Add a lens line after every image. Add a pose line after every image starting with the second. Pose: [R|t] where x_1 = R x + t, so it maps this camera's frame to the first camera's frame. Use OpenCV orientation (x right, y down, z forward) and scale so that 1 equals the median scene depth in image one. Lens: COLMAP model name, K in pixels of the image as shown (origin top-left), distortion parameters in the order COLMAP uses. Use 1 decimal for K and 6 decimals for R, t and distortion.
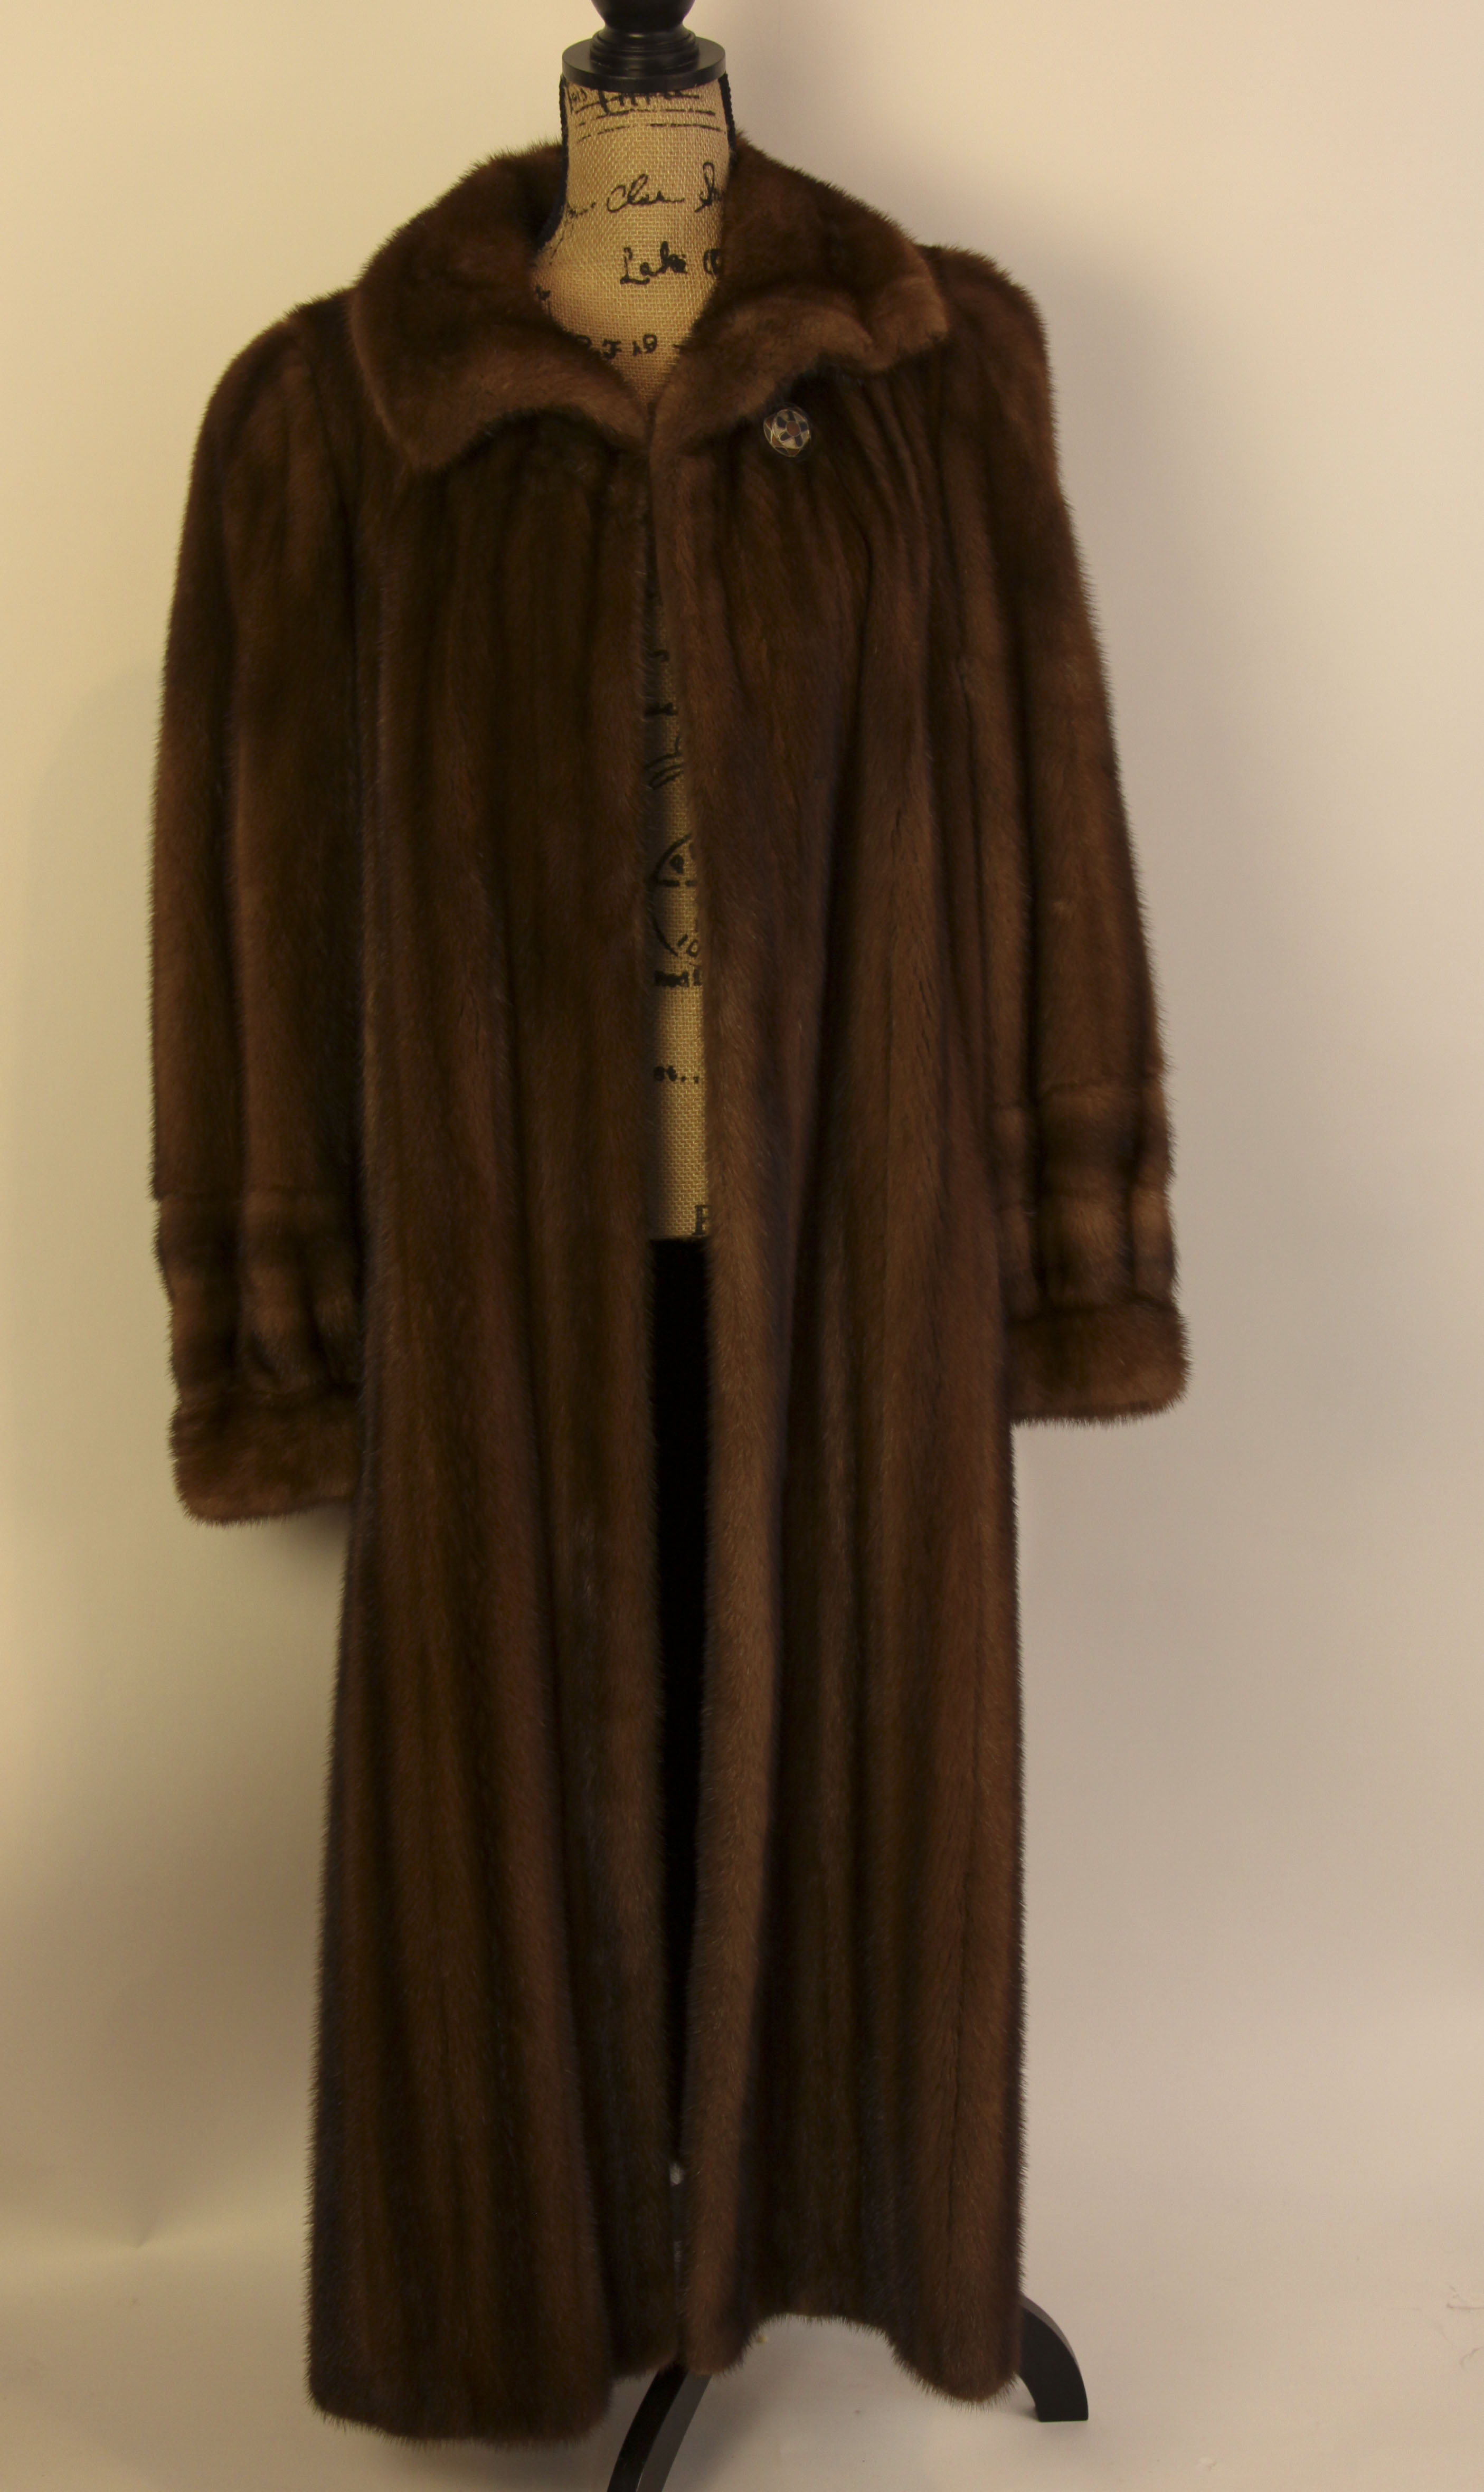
lens RADIAL K [[3715.7, 0, 742.0], [0, 3715.7, 1246.0], [0, 0, 1]] dist [0.041236, 0.128023]
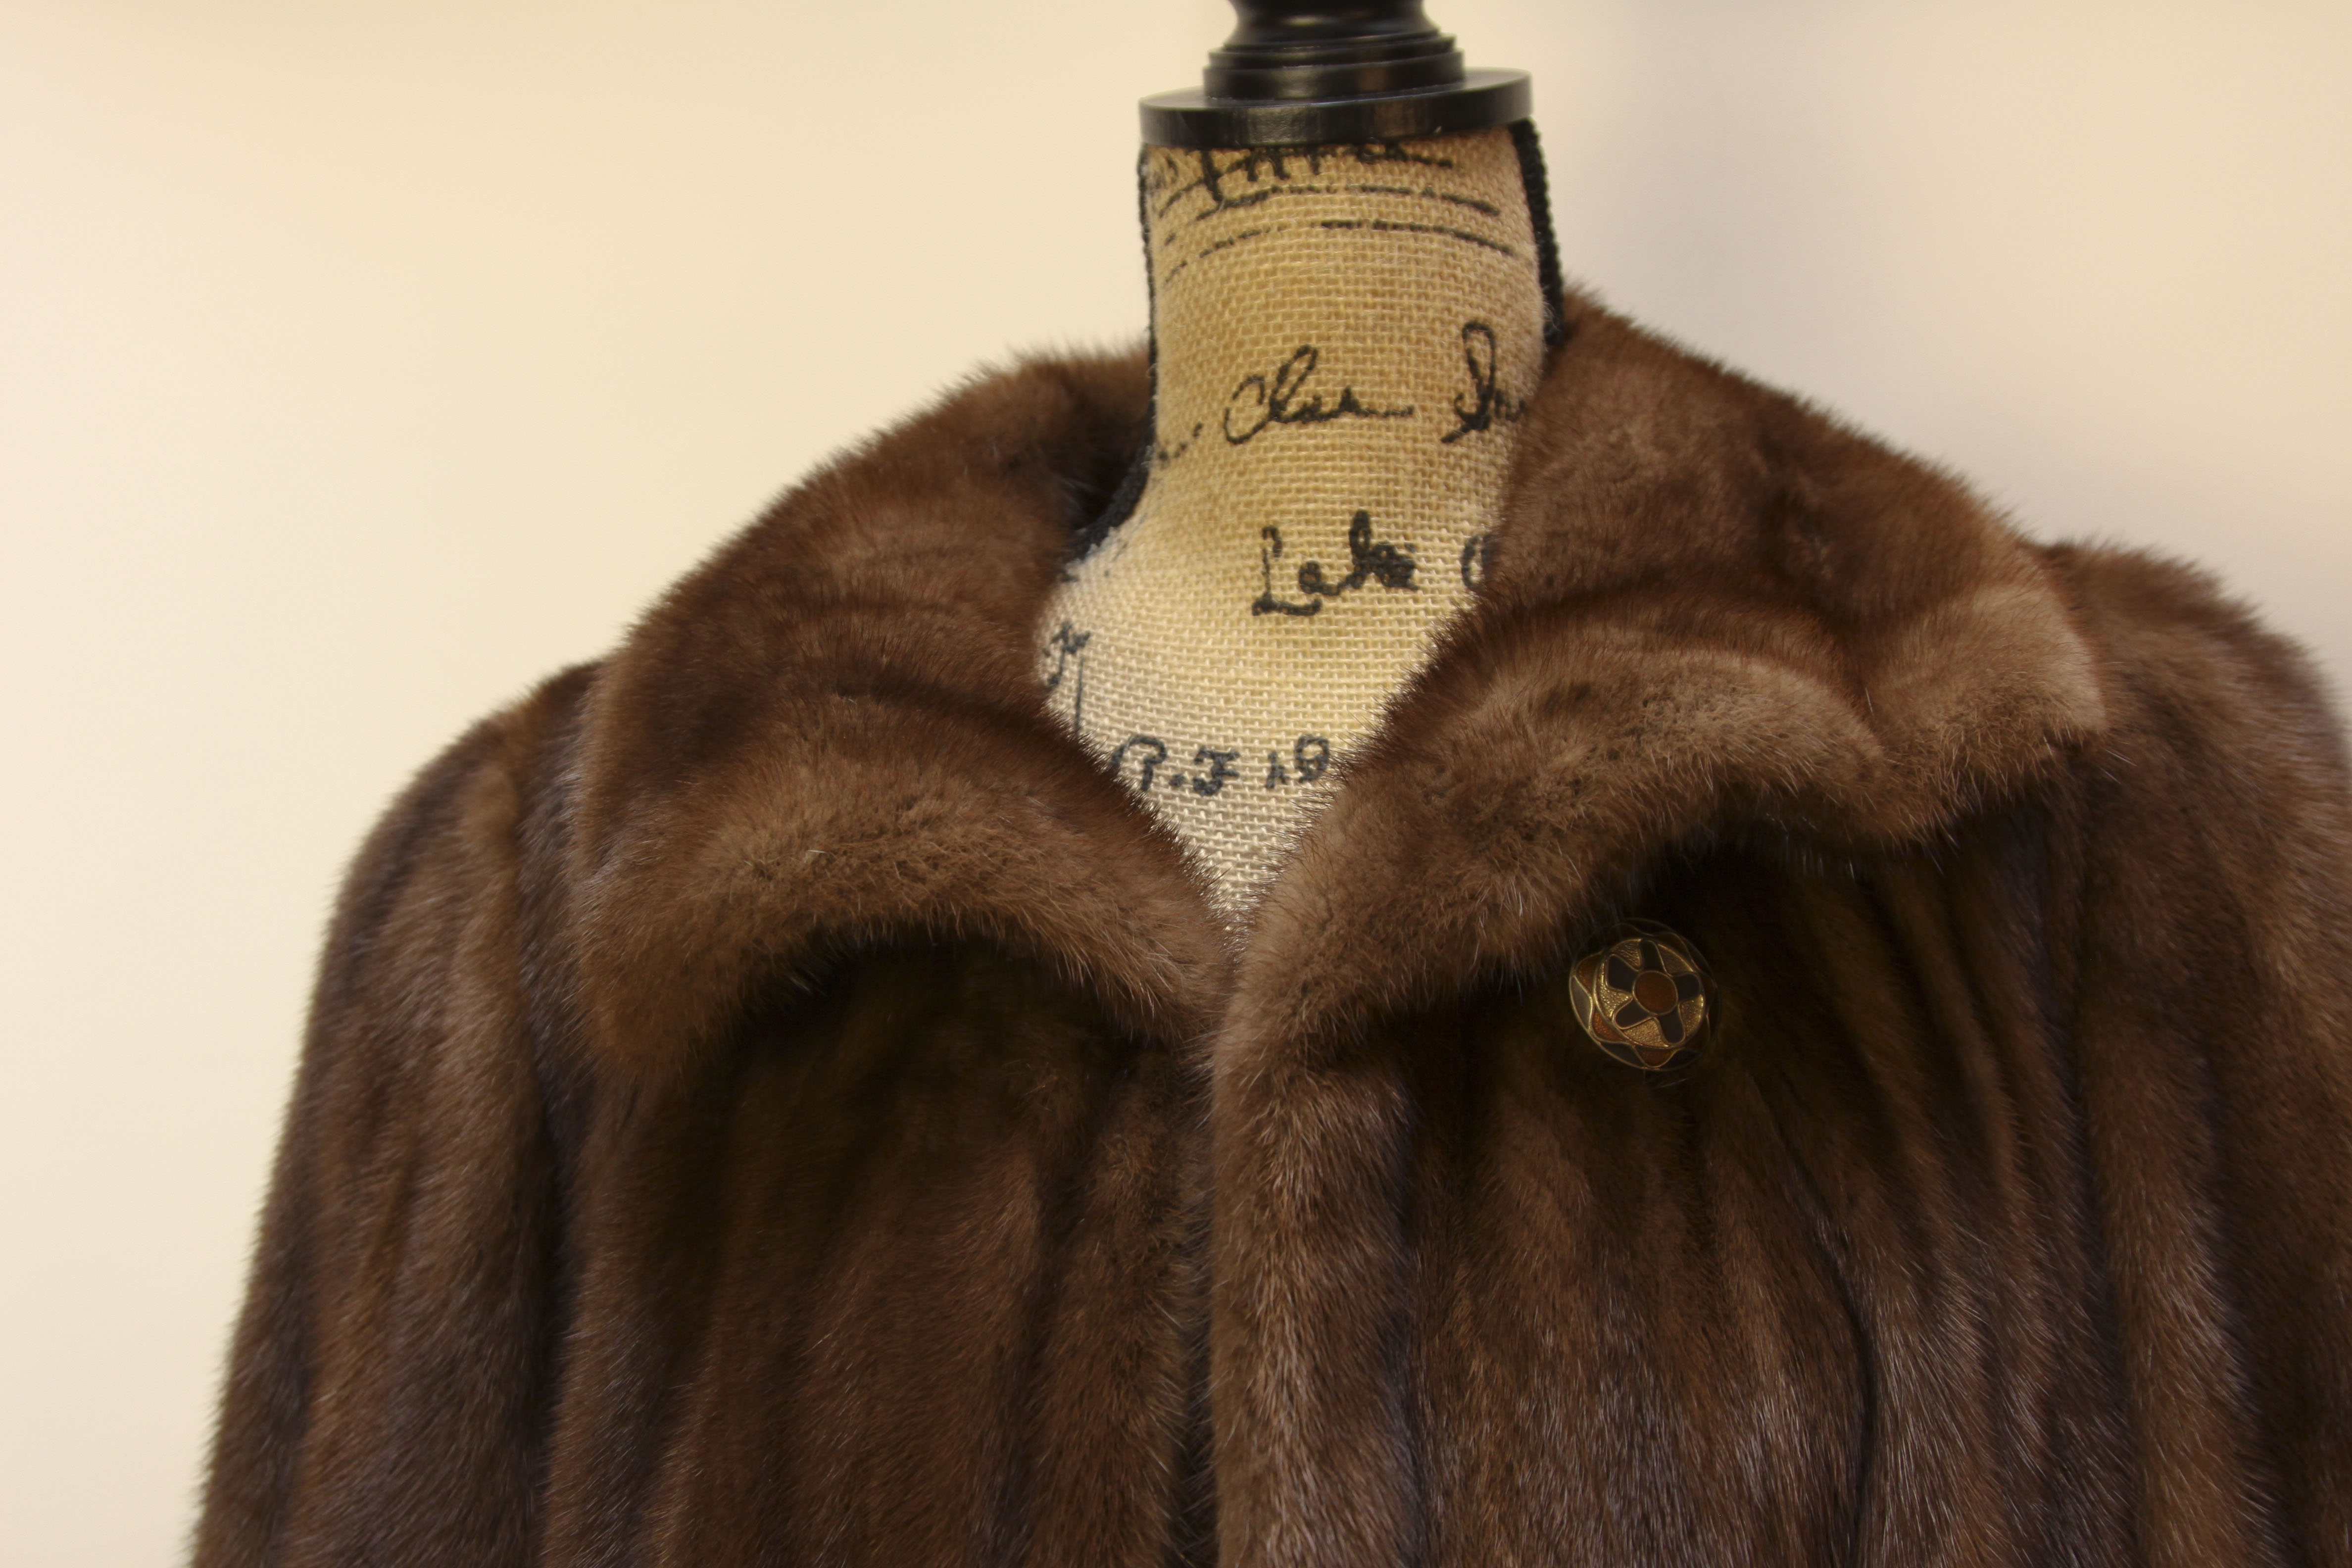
lens RADIAL K [[2893.7, 0, 1176.0], [0, 2893.7, 784.0], [0, 0, 1]] dist [-0.097322, 0.000814]
pose [[0.972686, 0.016068, -0.231567, 0.030852], [-0.072423, 0.968810, -0.236985, -0.163473], [0.220537, 0.247283, 0.943512, 0.697470]]
